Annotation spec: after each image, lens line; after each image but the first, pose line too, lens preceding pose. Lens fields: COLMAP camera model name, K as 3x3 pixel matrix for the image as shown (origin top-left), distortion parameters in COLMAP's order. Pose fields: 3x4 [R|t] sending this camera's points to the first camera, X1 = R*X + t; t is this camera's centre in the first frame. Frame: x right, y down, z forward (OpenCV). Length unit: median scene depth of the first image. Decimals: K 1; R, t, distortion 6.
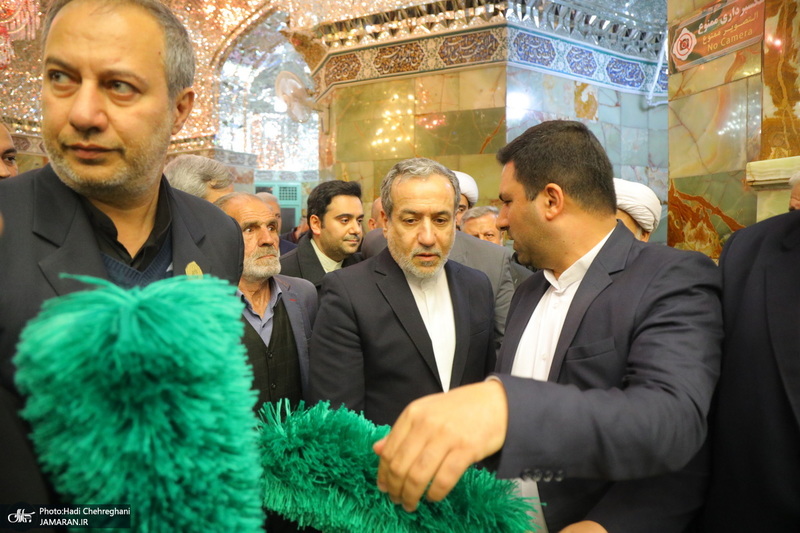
lens RADIAL K [[548.5, 0, 399.9], [0, 548.5, 266.2], [0, 0, 1]] dist [-0.002403, -0.001073]
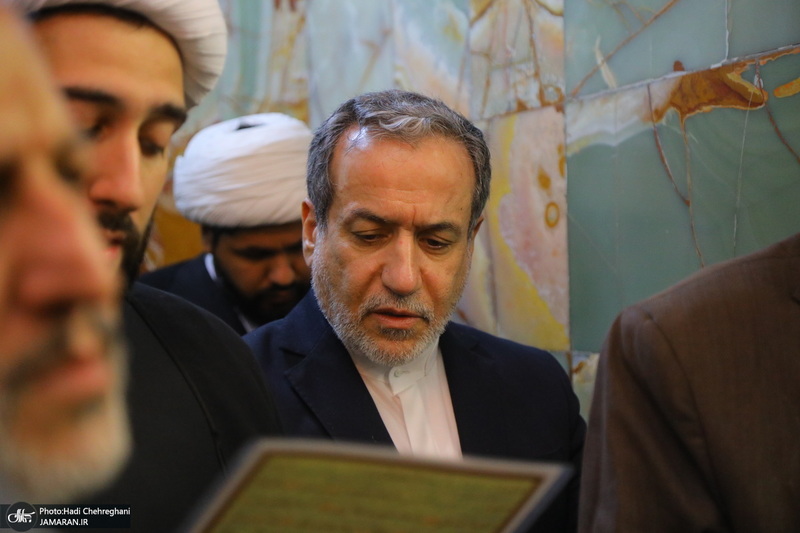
lens RADIAL K [[1887.8, 0, 399.9], [0, 1887.8, 266.5], [0, 0, 1]] dist [0.014488, 0.000000]
pose [[0.992748, 0.107365, 0.054076, -0.036348], [-0.105035, 0.993484, -0.044243, 0.009124], [-0.058473, 0.038242, 0.997556, -0.541543]]
